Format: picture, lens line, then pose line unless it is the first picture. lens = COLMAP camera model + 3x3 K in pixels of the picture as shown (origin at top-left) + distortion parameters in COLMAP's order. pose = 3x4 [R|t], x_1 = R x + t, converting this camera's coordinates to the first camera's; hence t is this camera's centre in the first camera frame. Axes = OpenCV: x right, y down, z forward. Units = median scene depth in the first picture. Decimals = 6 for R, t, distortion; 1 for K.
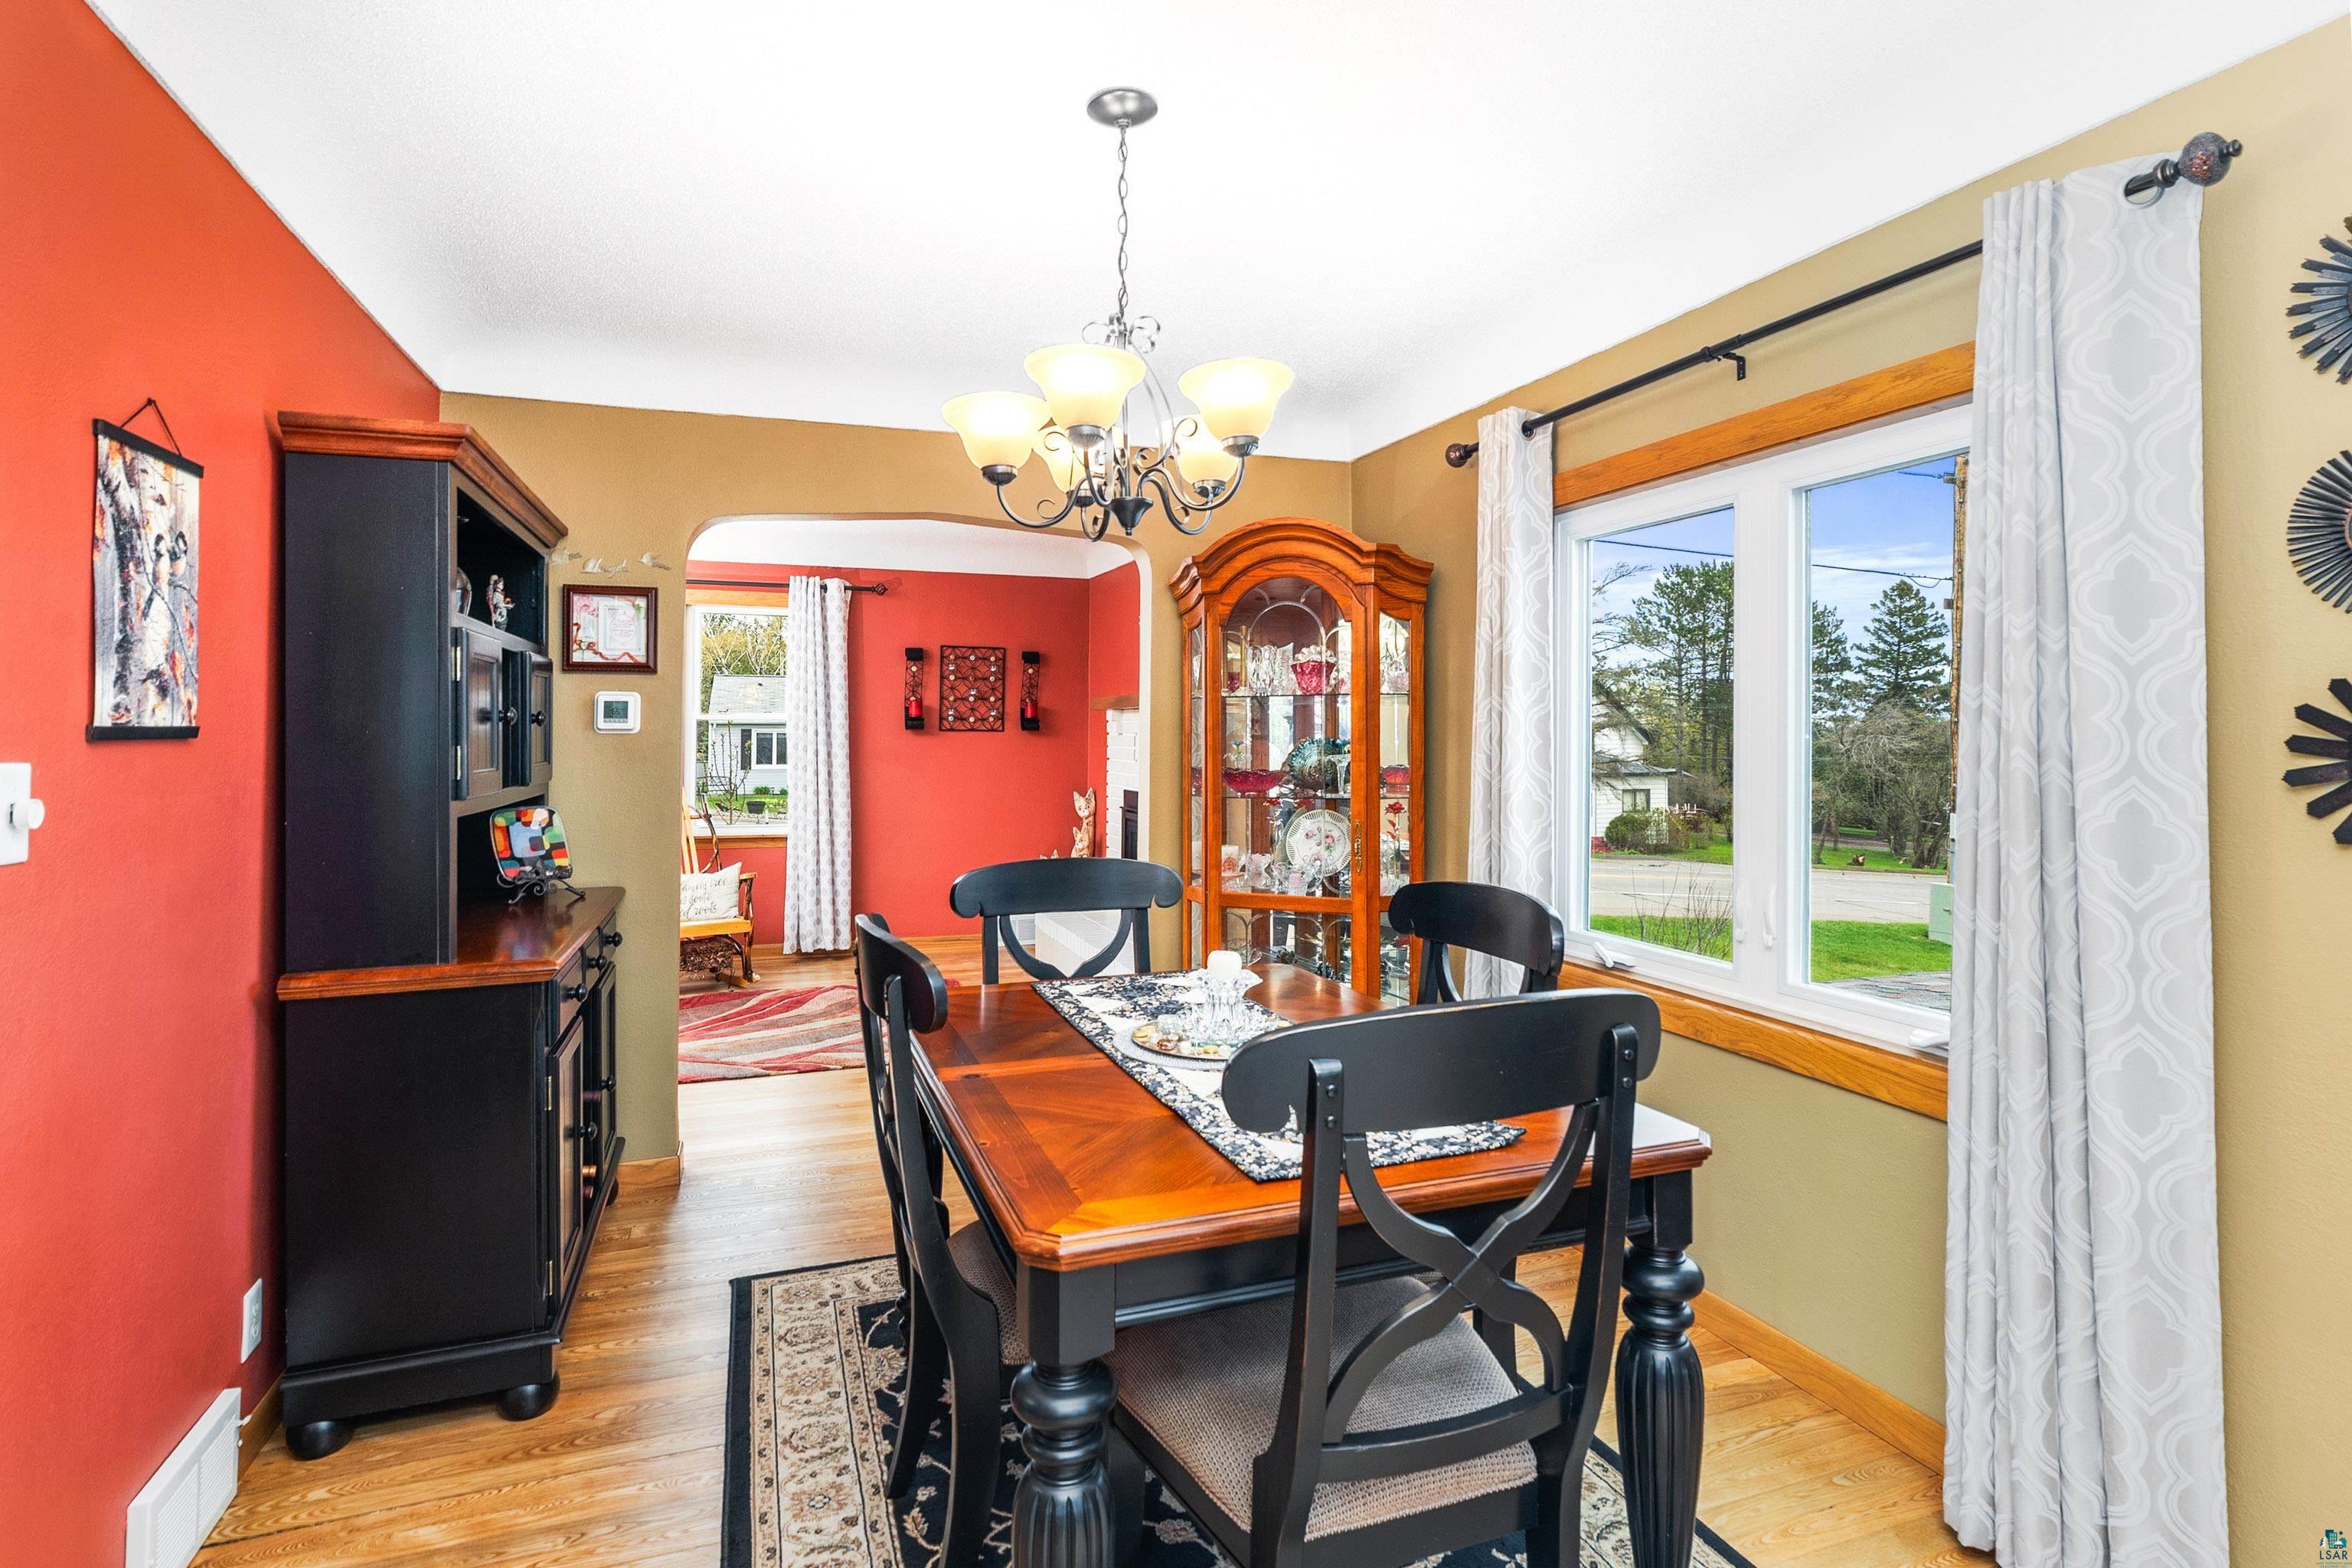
lens RADIAL K [[1154.2, 0, 1182.7], [0, 1154.2, 719.9], [0, 0, 1]] dist [-0.001119, 0.000385]
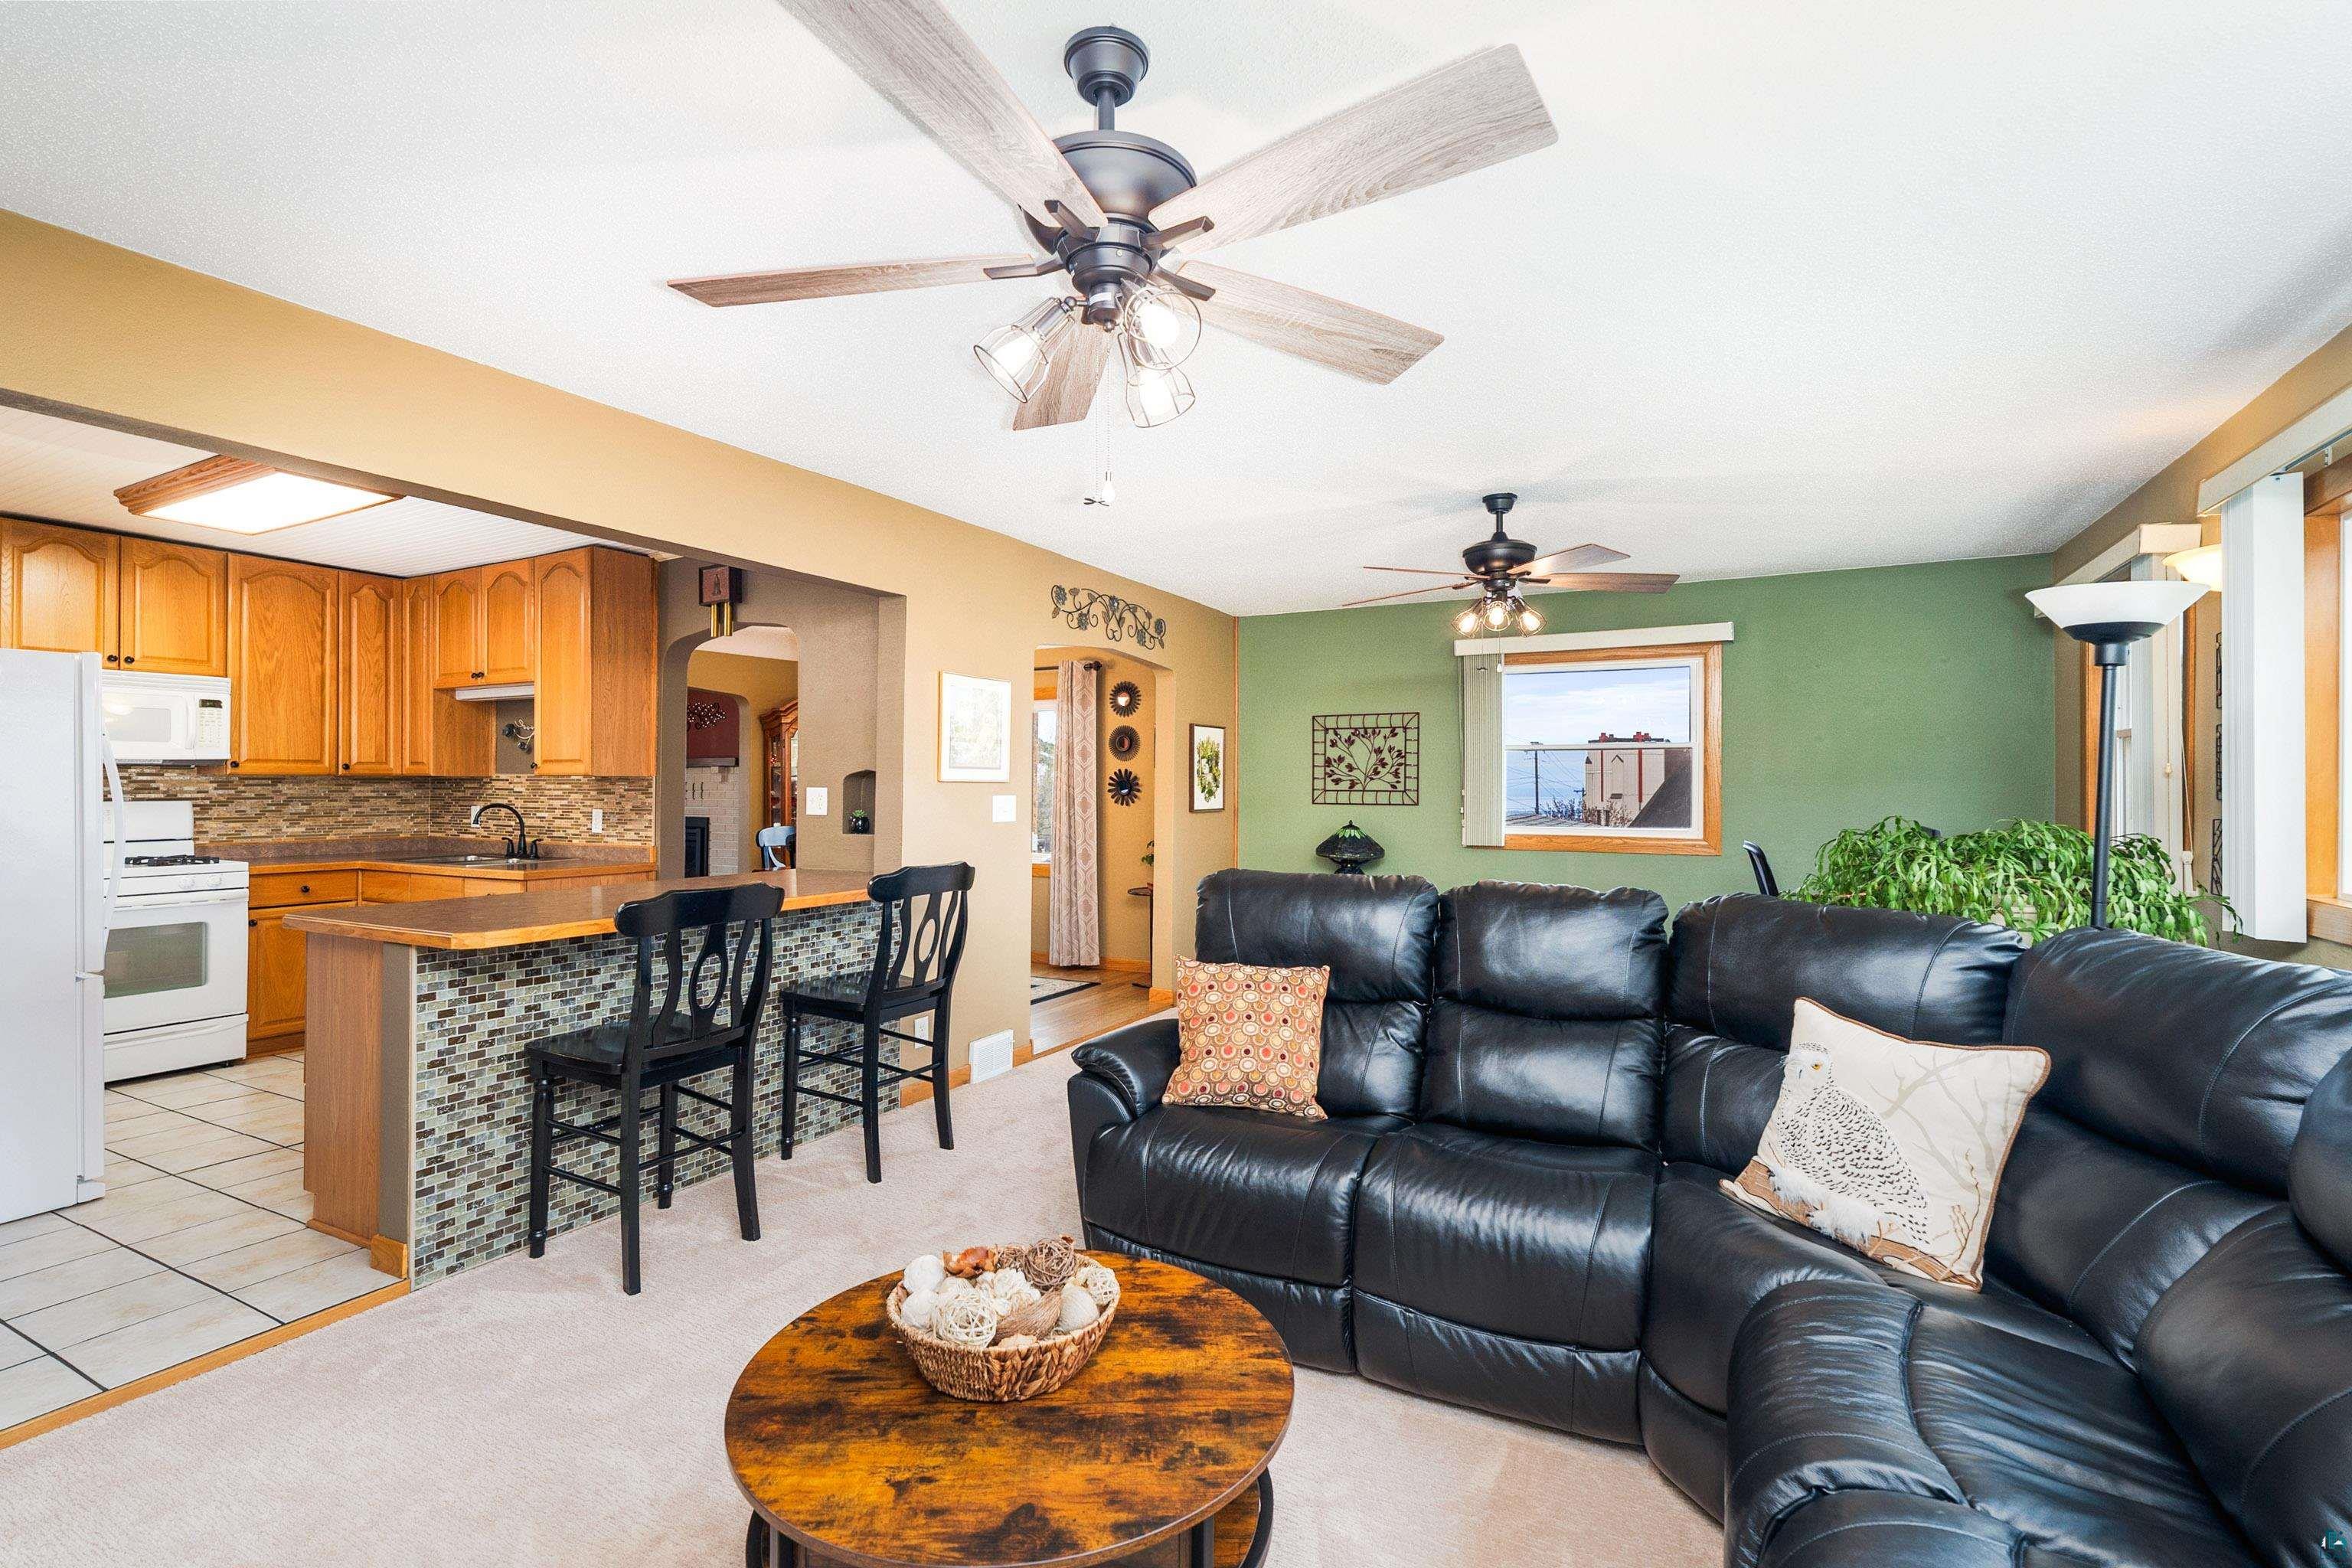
lens RADIAL K [[1079.8, 0, 1184.7], [0, 1079.8, 781.2], [0, 0, 1]] dist [-0.006732, 0.002533]
pose [[0.746035, 0.001706, 0.665905, -1.244937], [-0.007598, 0.999953, 0.005951, -0.014693], [-0.665864, -0.009499, 0.746013, -1.764311]]
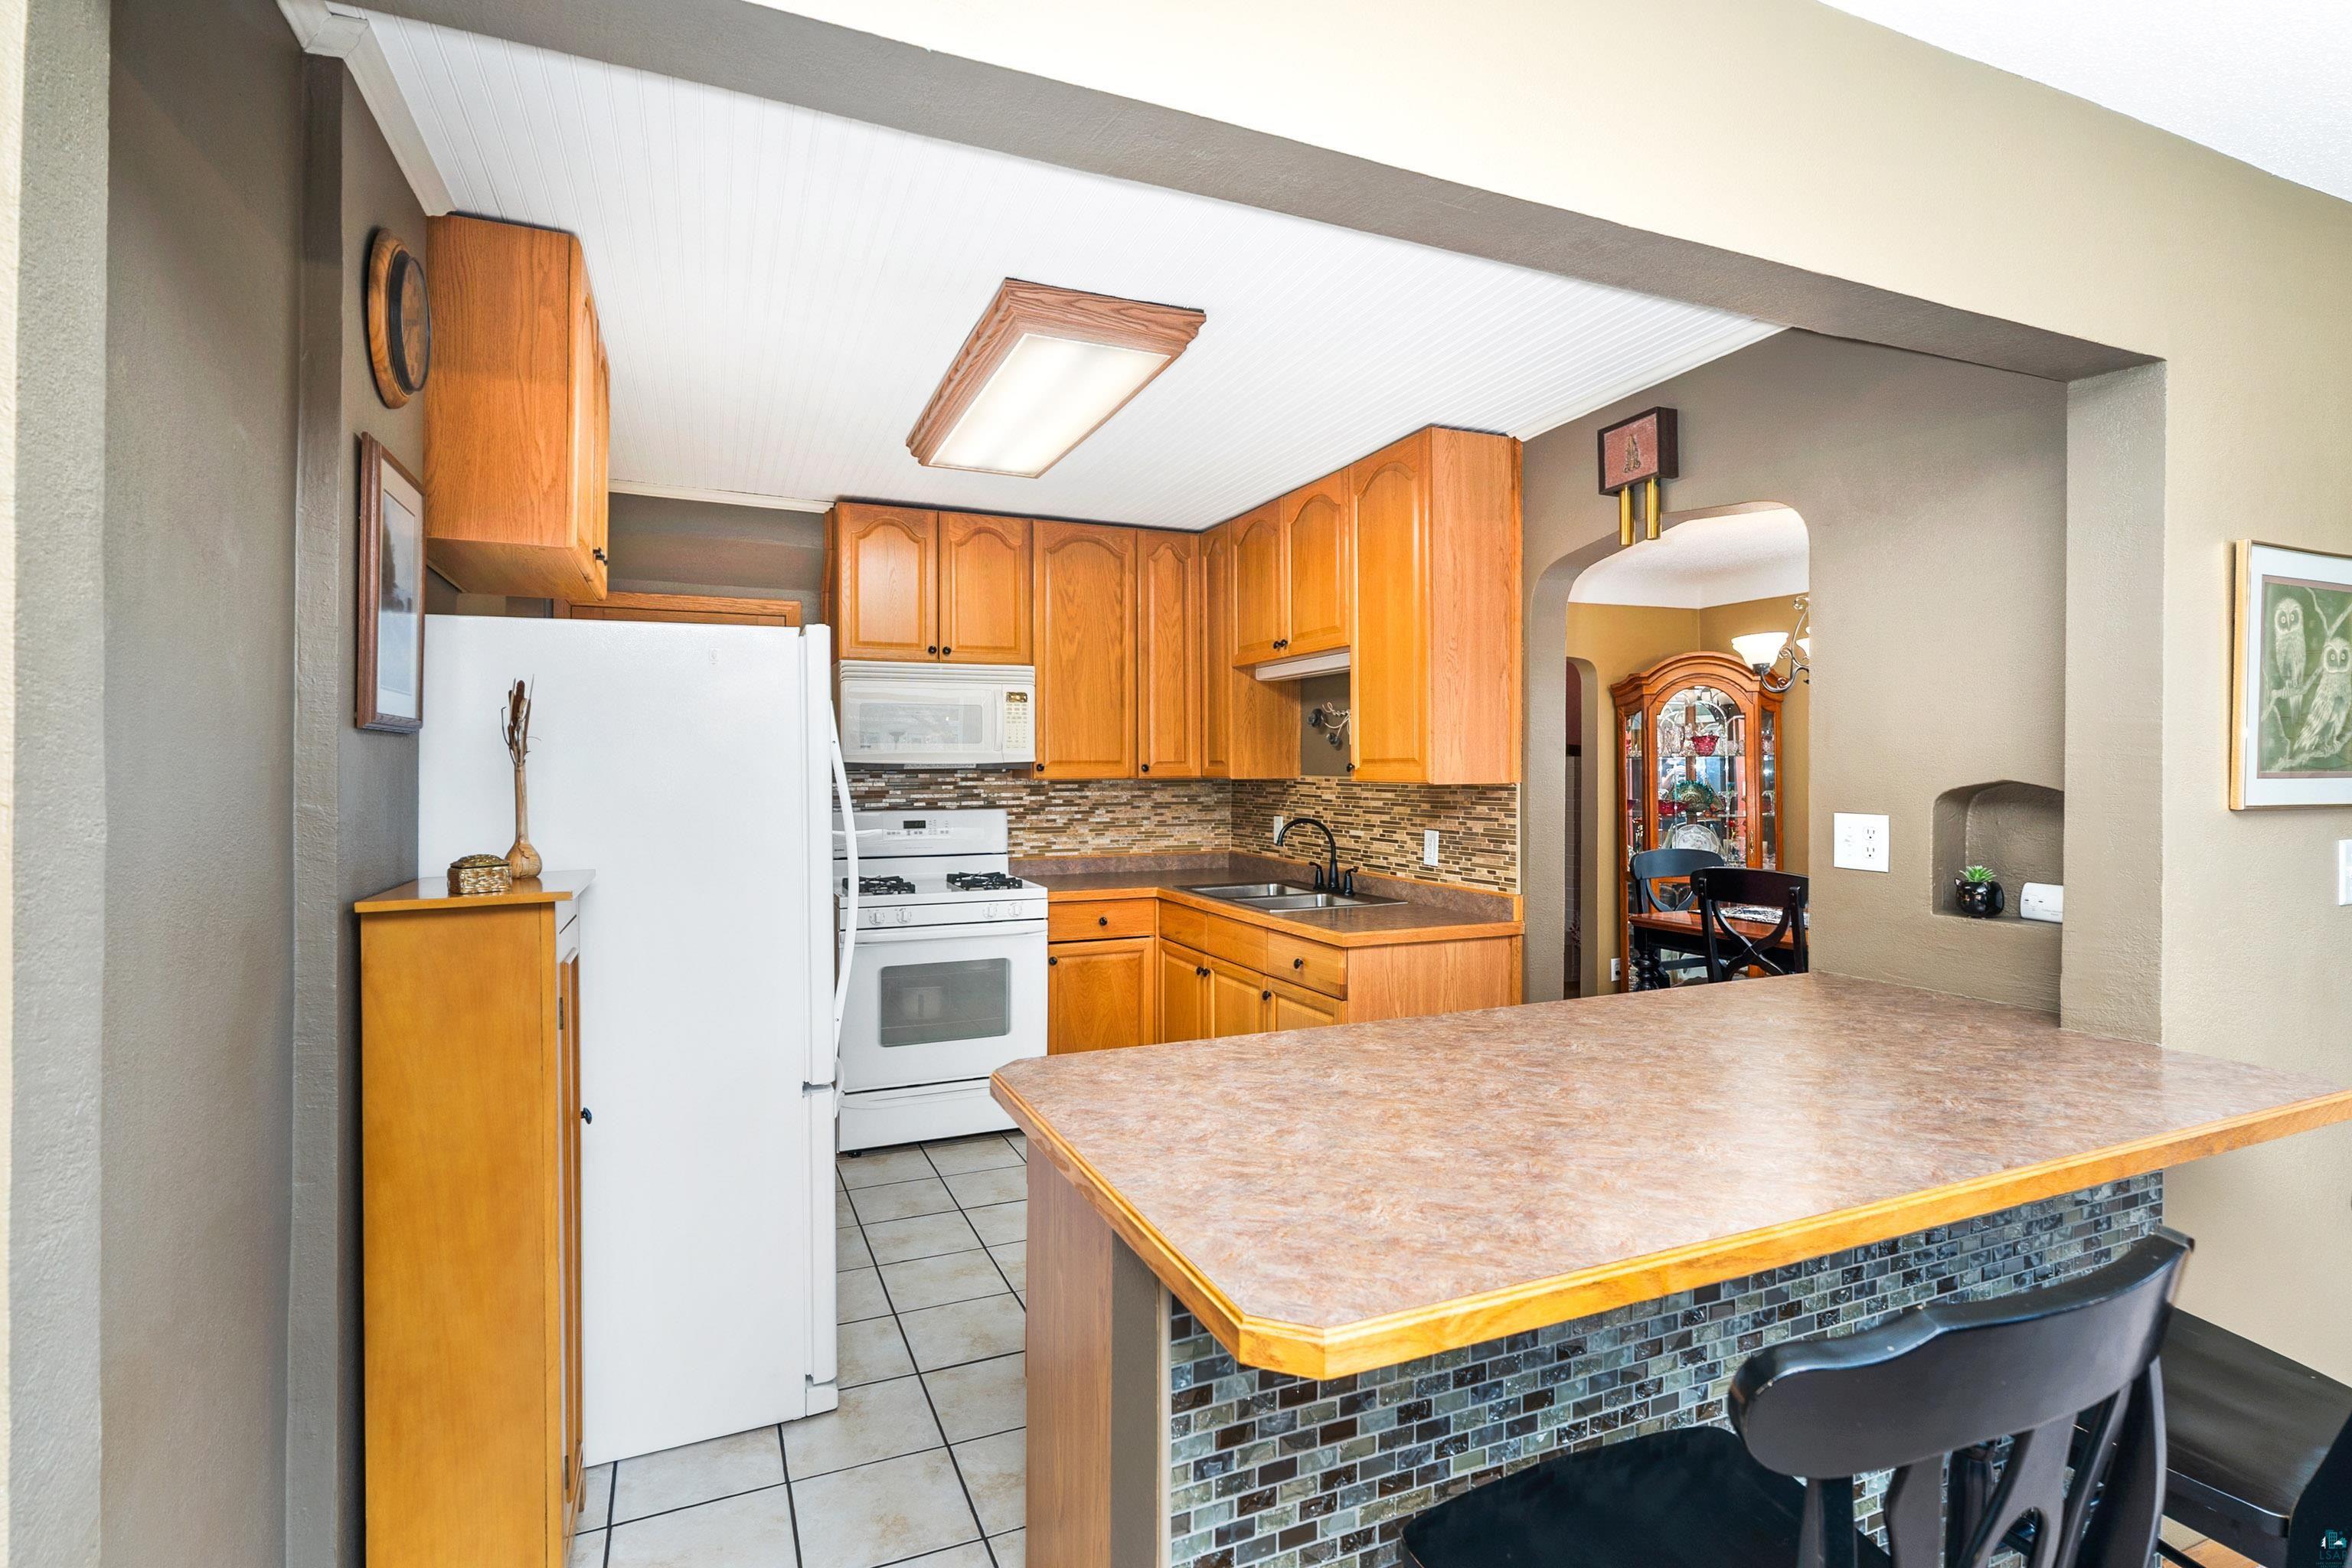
lens RADIAL K [[1154.2, 0, 1176.2], [0, 1154.2, 760.9], [0, 0, 1]] dist [-0.001119, 0.000385]
pose [[0.998093, -0.005658, 0.061466, -1.123482], [0.005236, 0.999962, 0.007019, -0.044219], [-0.061504, -0.006684, 0.998084, -0.894630]]
